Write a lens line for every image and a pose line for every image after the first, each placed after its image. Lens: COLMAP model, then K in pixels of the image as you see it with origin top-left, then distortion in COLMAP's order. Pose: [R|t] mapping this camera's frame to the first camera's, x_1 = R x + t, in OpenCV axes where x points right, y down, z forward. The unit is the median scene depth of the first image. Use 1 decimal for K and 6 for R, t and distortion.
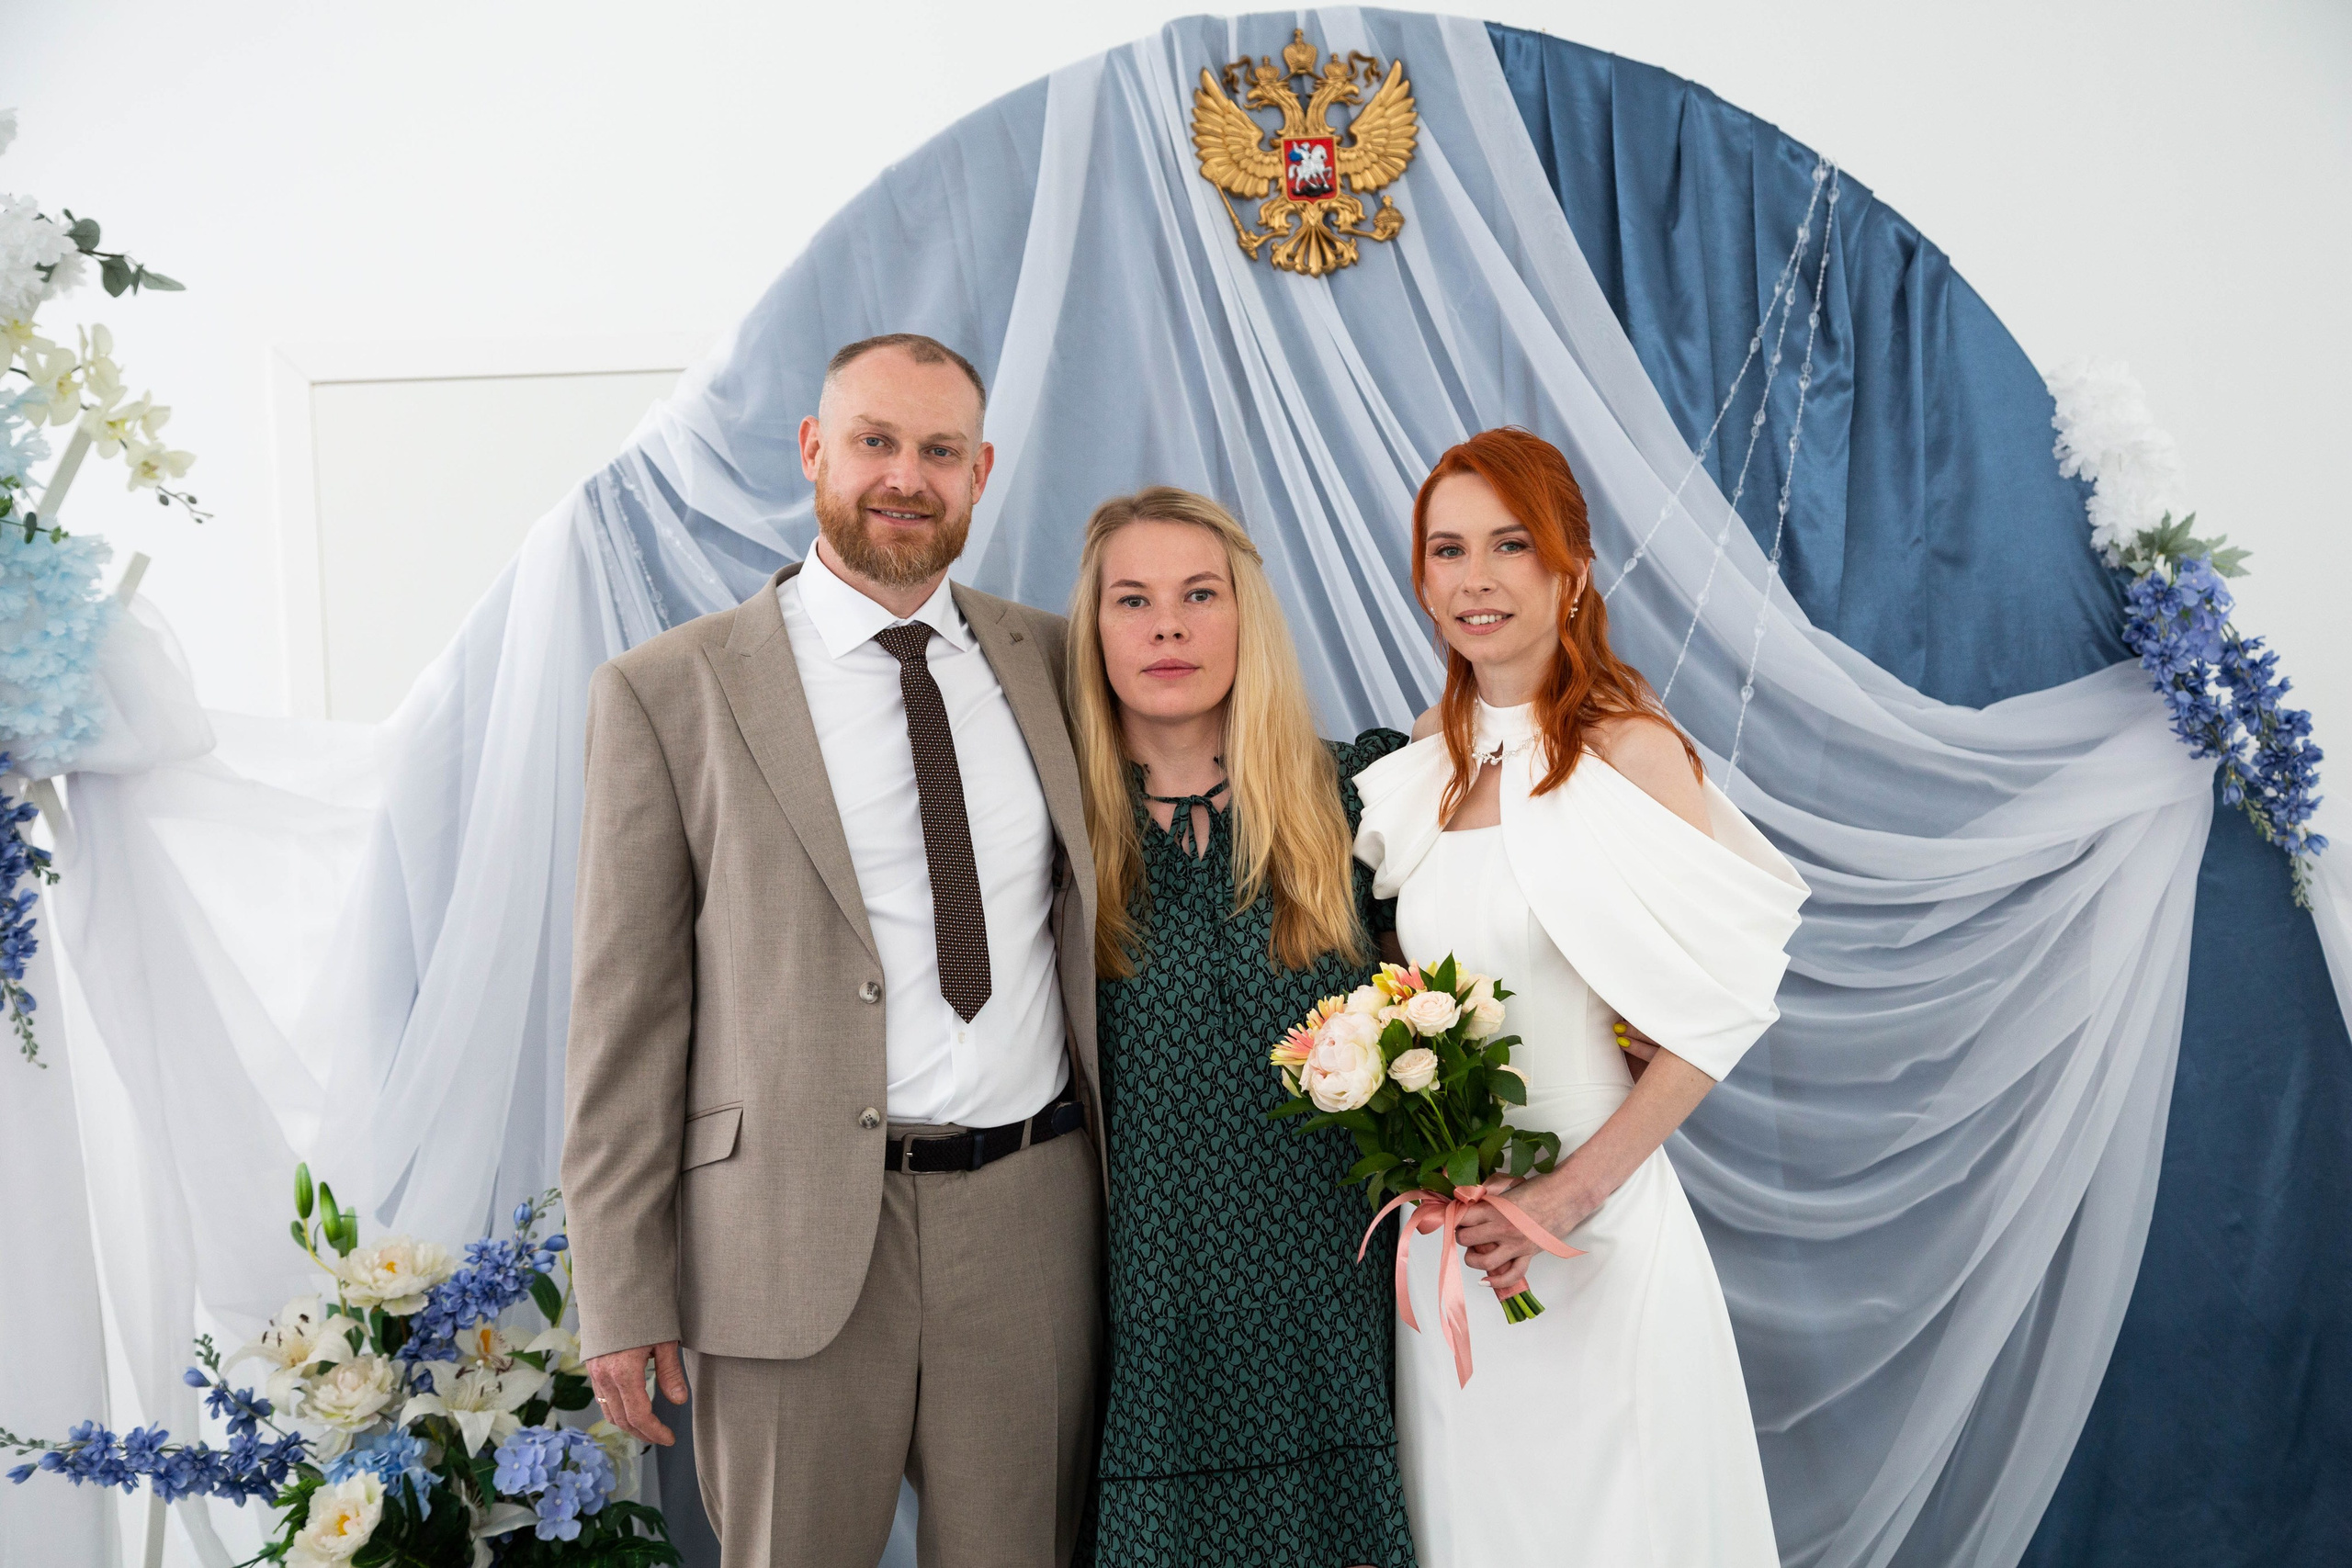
lens RADIAL K [[3476.4, 0, 1176.0], [0, 3476.4, 784.0], [0, 0, 1]] dist [0.194753, -0.013181]
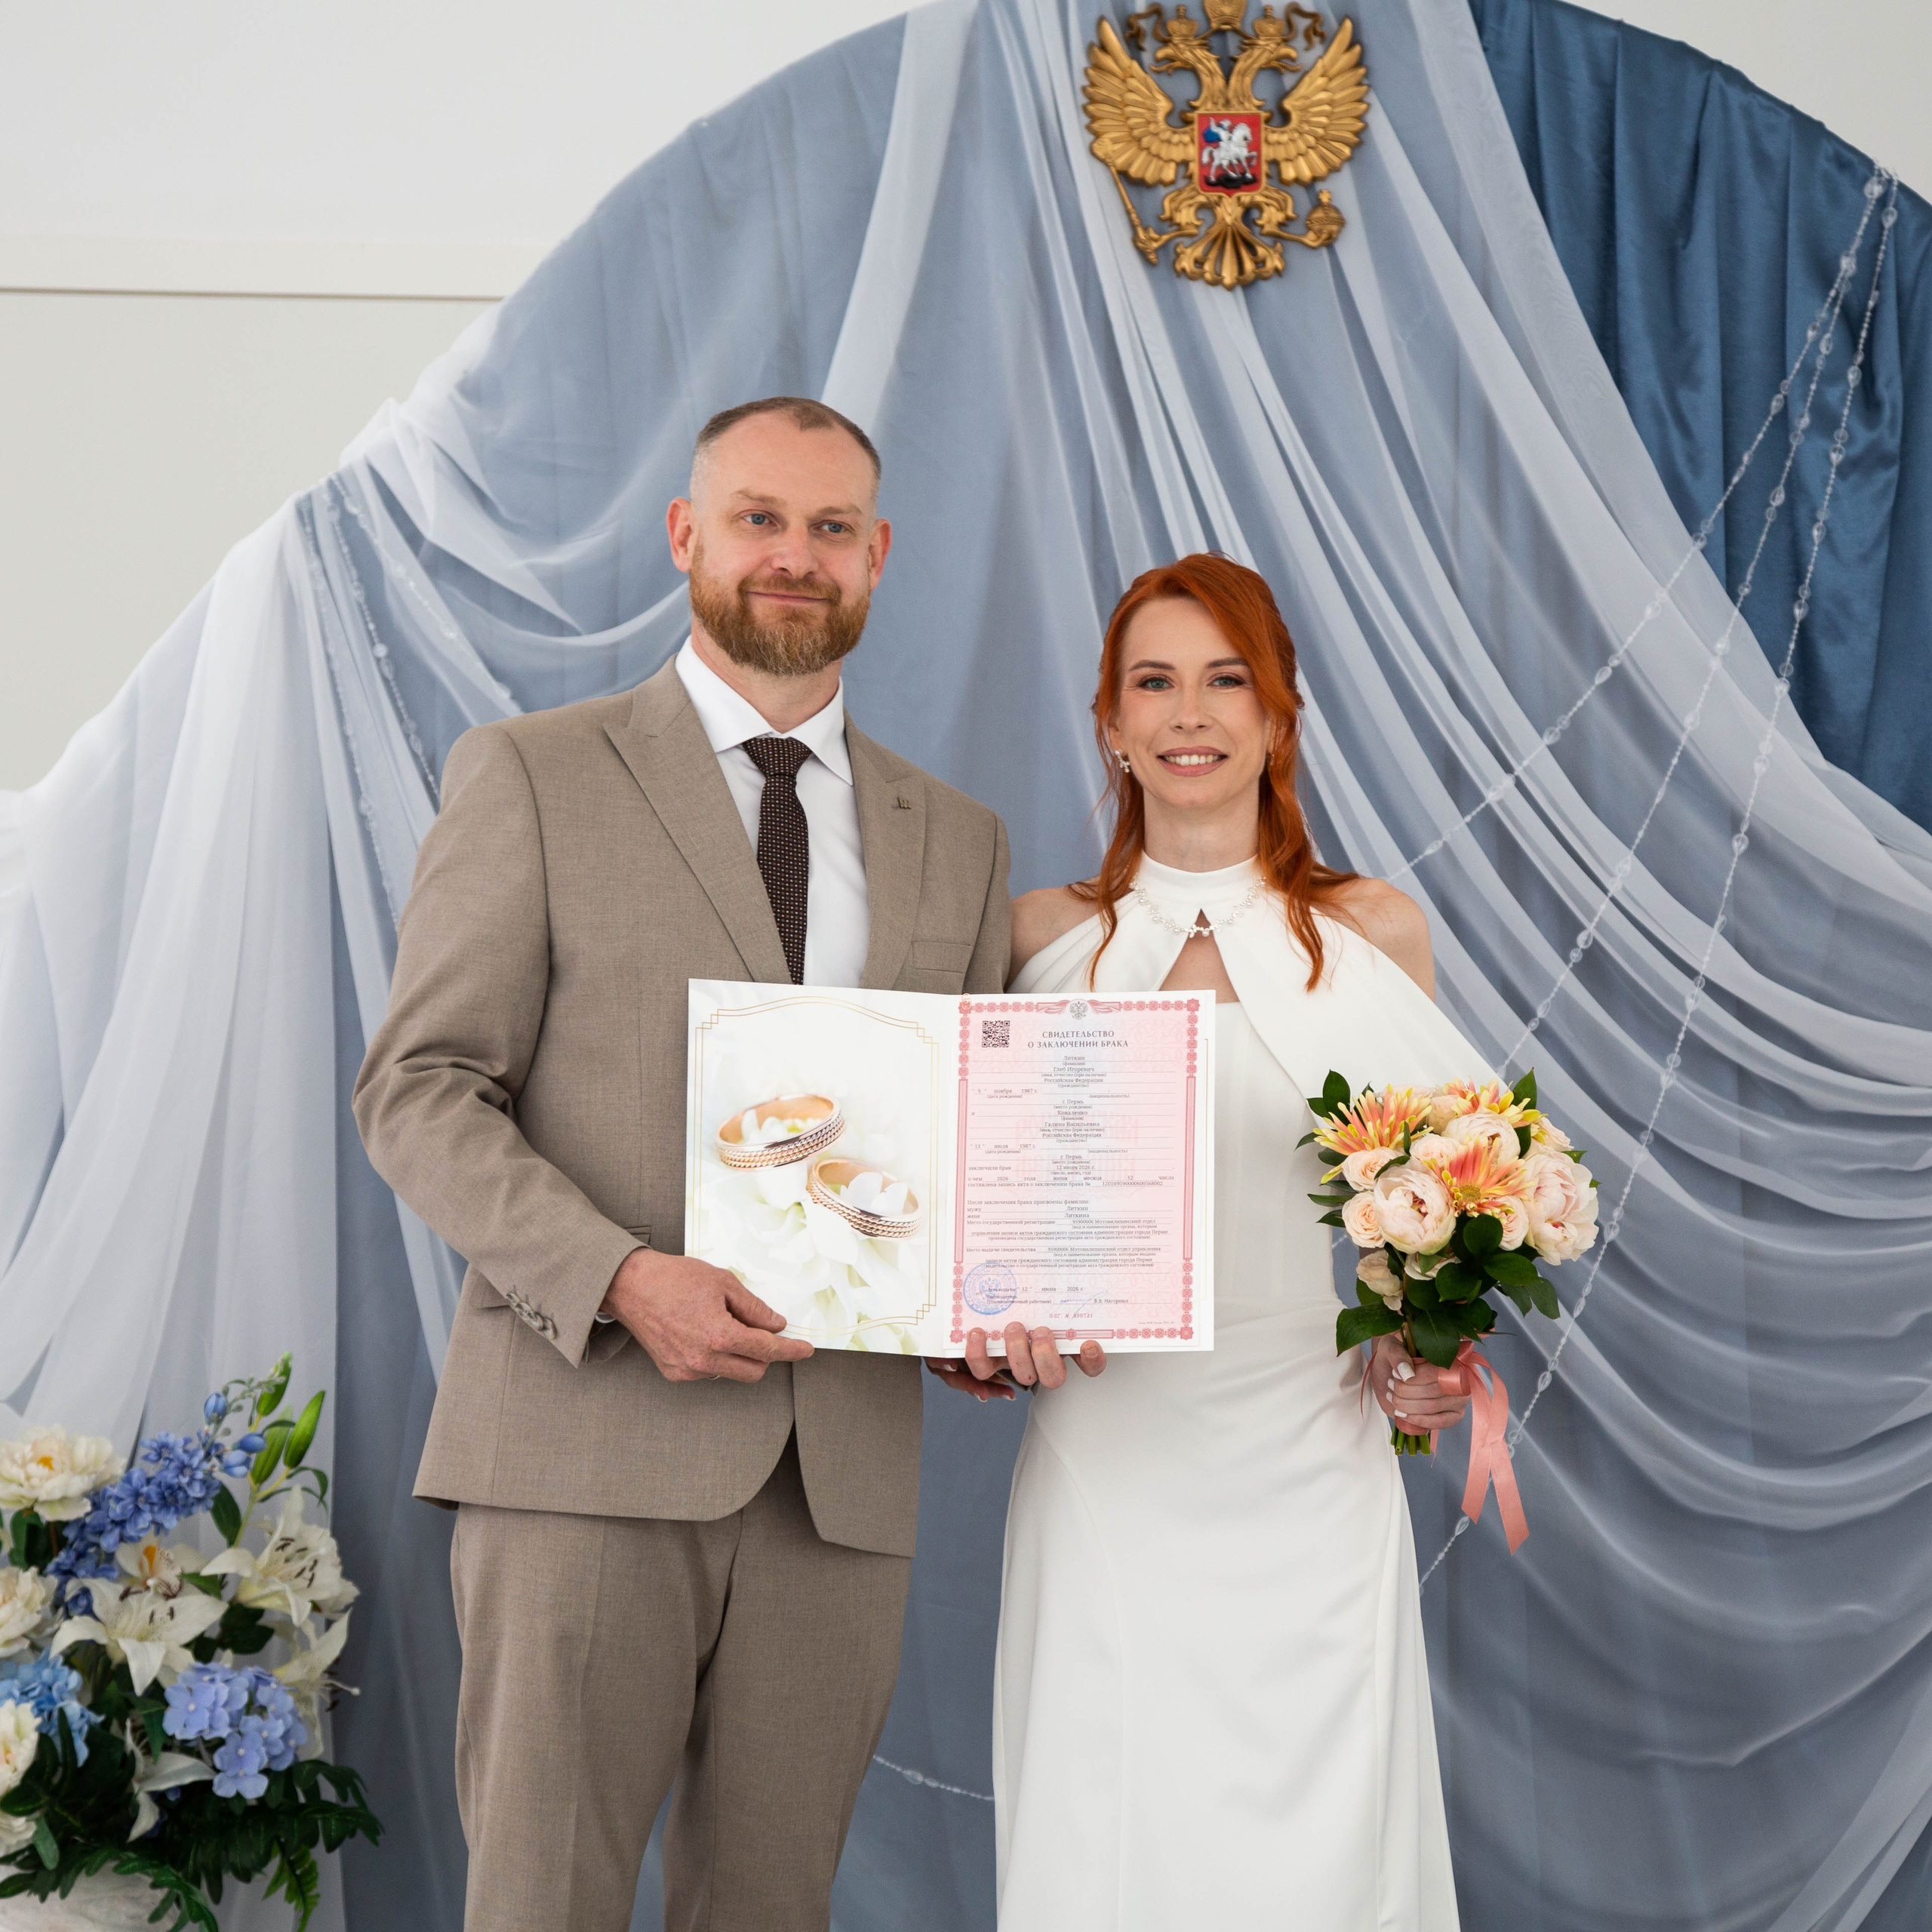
lens RADIAL K [[6266.9, 0, 995.7], [0, 6266.9, 968.3], [0, 0, 1]] dist [0.484142, -0.656110]
pose [[0.998594, 0.051774, 0.011391, -0.021310], [-0.052045, 0.998332, 0.025007, -0.024354], [-0.010078, -0.025565, 0.999622, -0.435991]]
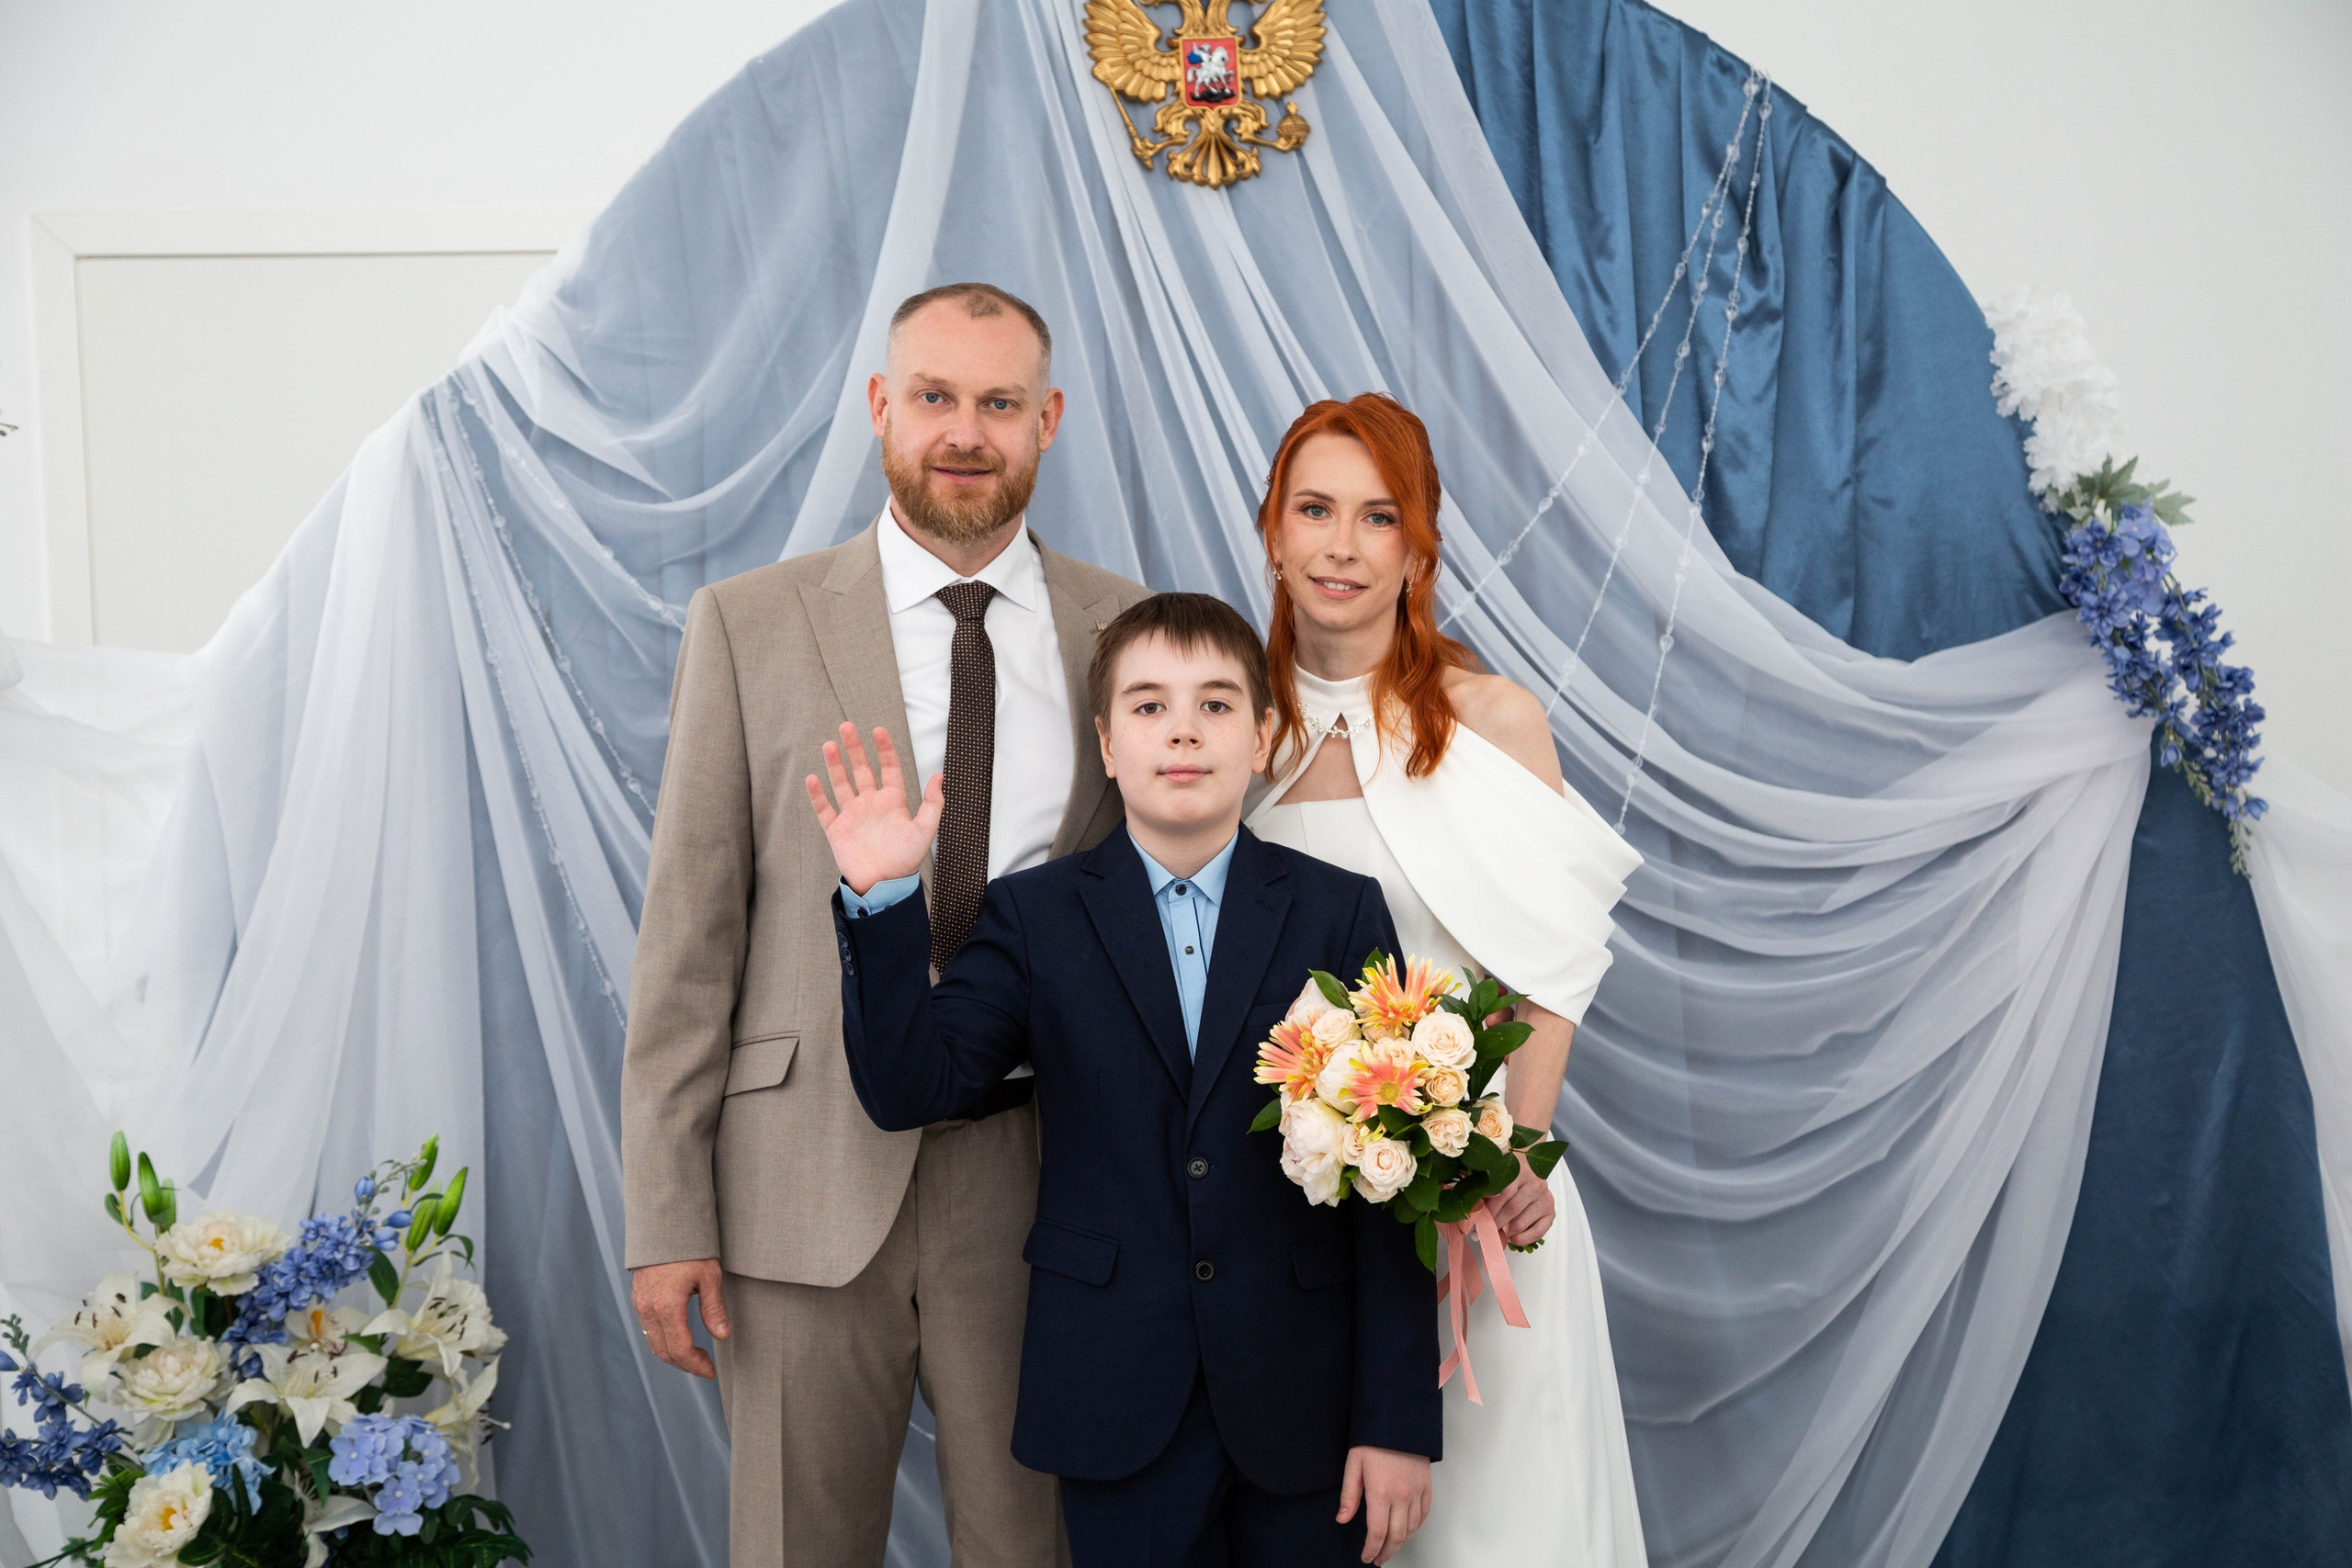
lens RADIAL K [[4002.3, 0, 1176.0], [0, 4002.3, 784.0], [0, 0, 1]] dist [0.291499, -0.164159]
pose [[0.998693, 0.011462, 0.049813, -0.022175], [-0.012727, 0.999602, 0.025164, -0.013266], [-0.049505, -0.025765, 0.998442, -0.077748]]
